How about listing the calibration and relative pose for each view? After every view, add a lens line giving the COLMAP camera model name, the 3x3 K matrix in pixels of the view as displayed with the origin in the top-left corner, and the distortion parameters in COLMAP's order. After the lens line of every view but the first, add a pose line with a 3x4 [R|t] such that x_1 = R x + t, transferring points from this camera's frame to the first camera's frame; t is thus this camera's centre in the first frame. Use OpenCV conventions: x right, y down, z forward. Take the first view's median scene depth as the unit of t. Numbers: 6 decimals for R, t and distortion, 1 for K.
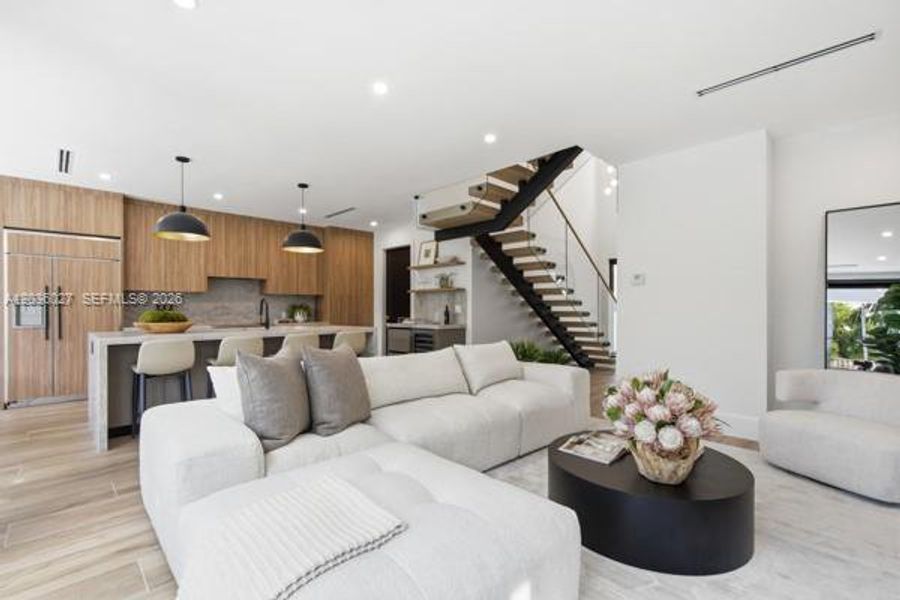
lens RADIAL K [[409.8, 0, 456.5], [0, 409.8, 311.2], [0, 0, 1]] dist [-0.003487, 0.002845]
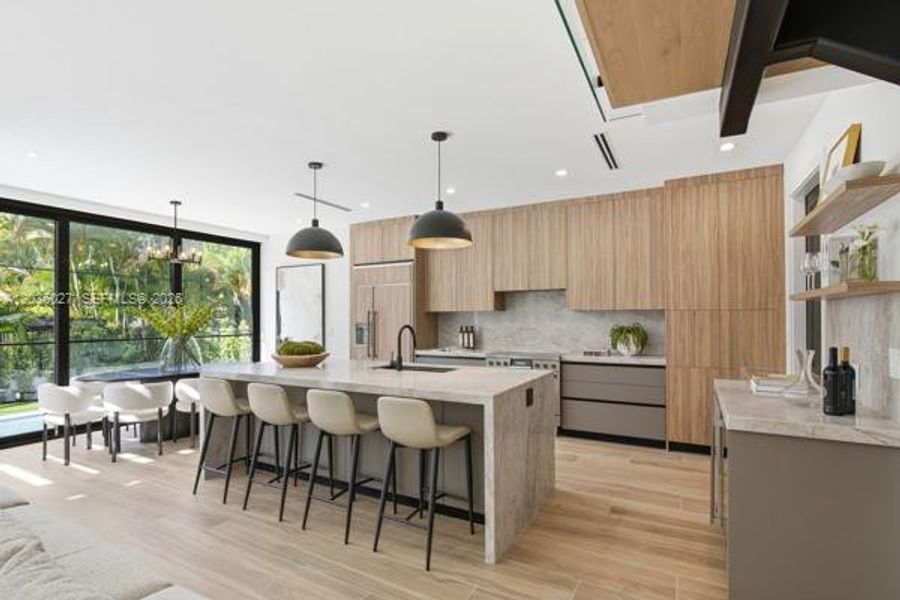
lens RADIAL K [[434.4, 0, 446.9], [0, 434.4, 312.9], [0, 0, 1]] dist [0.004633, -0.000494]
pose [[0.280508, -0.007864, -0.959820, 0.183251], [-0.000452, 0.999965, -0.008325, -0.034875], [0.959852, 0.002769, 0.280494, 0.658787]]
